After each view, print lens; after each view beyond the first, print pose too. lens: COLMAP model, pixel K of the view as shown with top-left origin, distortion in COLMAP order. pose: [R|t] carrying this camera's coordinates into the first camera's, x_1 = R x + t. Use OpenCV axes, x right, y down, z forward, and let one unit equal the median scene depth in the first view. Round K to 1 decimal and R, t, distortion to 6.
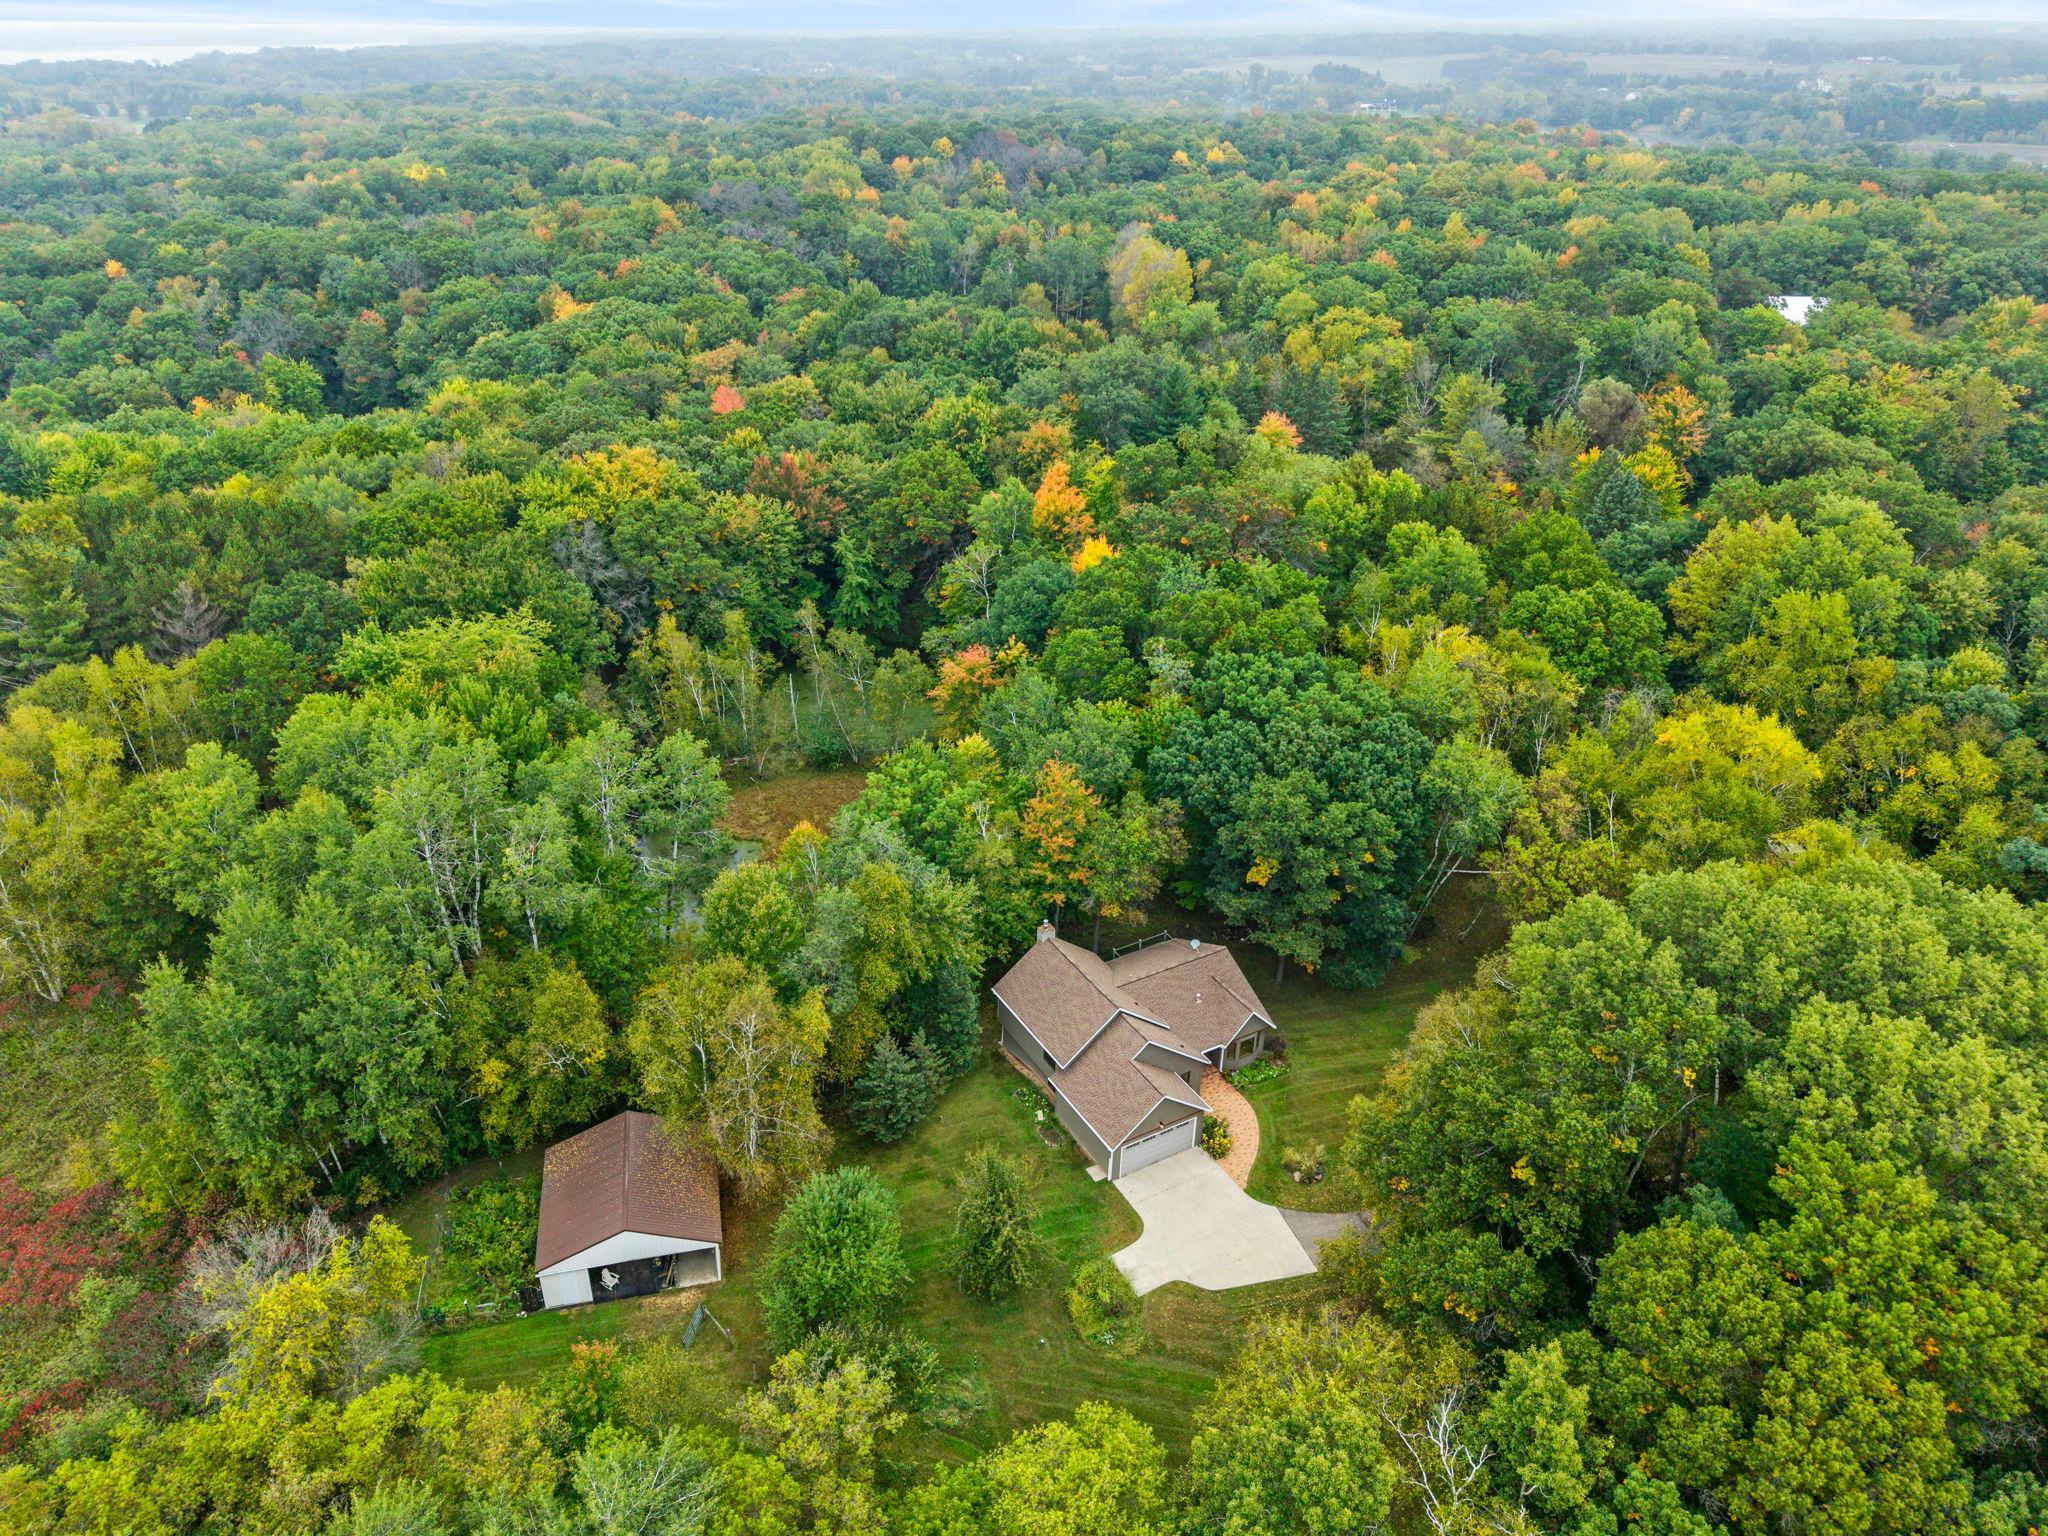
lens RADIAL K [[1370.8, 0, 1016.5], [0, 1370.8, 776.0], [0, 0, 1]] dist [0.048016, -0.035455]
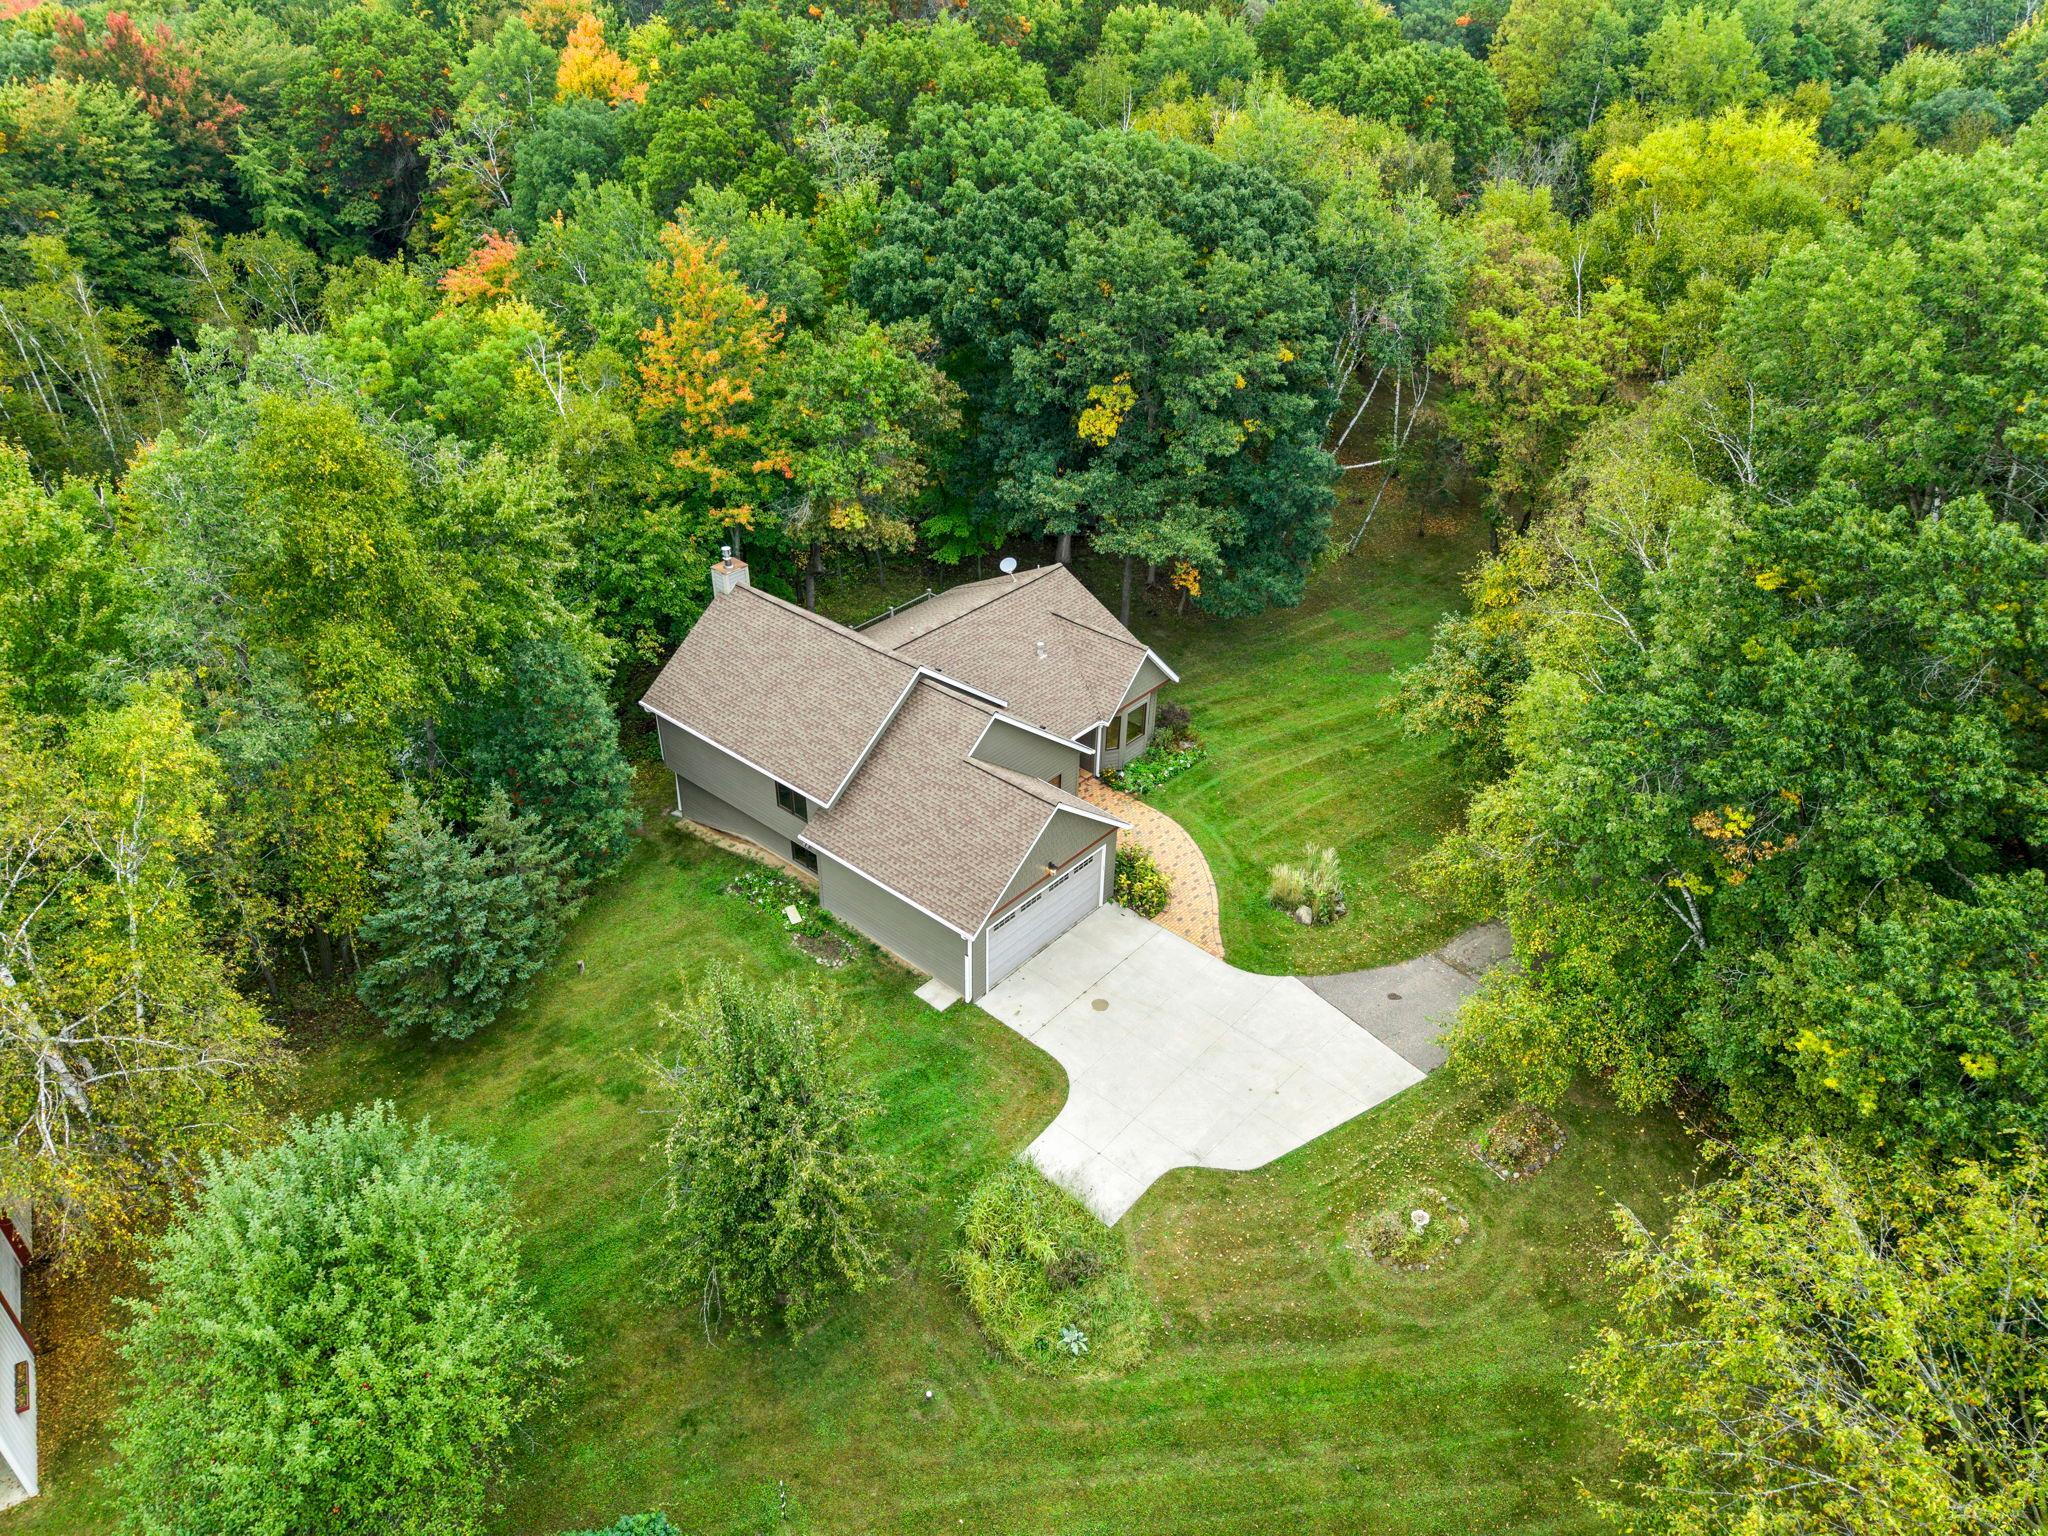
lens RADIAL K [[1370.8, 0, 1024.6], [0, 1370.8, 766.2], [0, 0, 1]] dist [0.048016, -0.035455]
pose [[0.945504, -0.181168, 0.270554, -0.027083], [0.157308, 0.981670, 0.107600, 0.155254], [-0.285089, -0.059176, 0.956673, 0.512057]]
